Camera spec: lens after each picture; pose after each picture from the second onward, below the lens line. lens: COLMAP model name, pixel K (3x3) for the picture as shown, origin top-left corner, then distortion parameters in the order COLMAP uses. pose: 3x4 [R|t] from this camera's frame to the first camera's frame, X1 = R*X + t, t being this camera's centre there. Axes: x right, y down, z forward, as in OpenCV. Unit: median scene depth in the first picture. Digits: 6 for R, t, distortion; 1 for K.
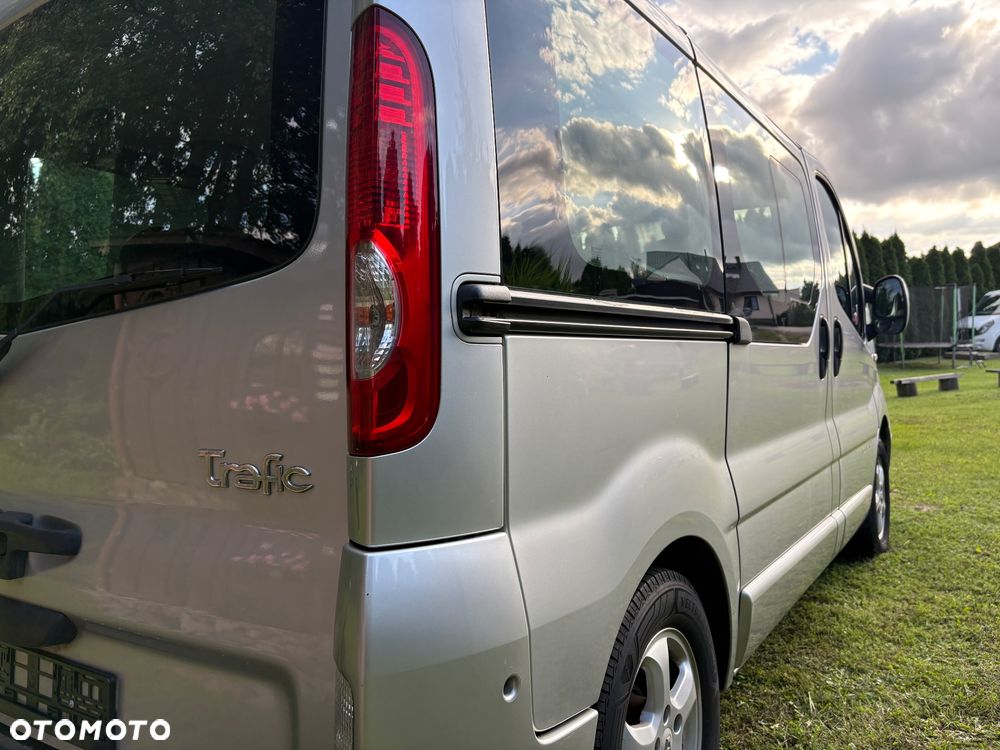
lens RADIAL K [[754.8, 0, 500.0], [0, 754.8, 375.0], [0, 0, 1]] dist [0.038411, -0.039068]
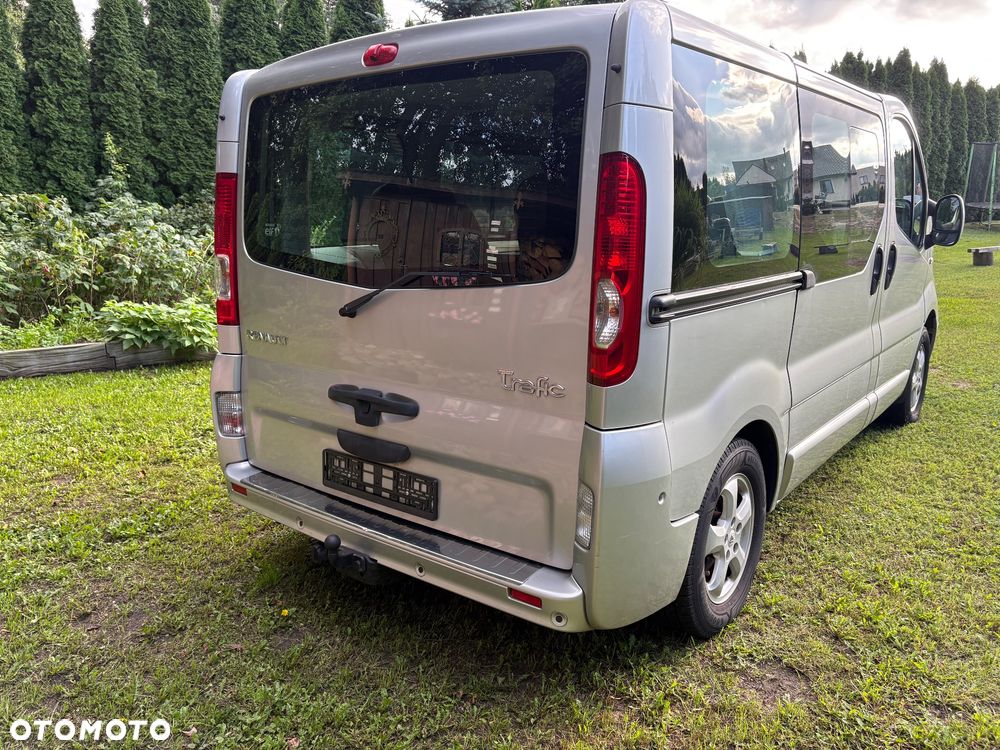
lens RADIAL K [[752.1, 0, 500.0], [0, 752.1, 375.0], [0, 0, 1]] dist [0.068868, -0.081349]
pose [[0.996197, 0.047370, -0.073121, -0.161895], [-0.030916, 0.976859, 0.211639, -0.181558], [0.081454, -0.208573, 0.974609, -0.526136]]
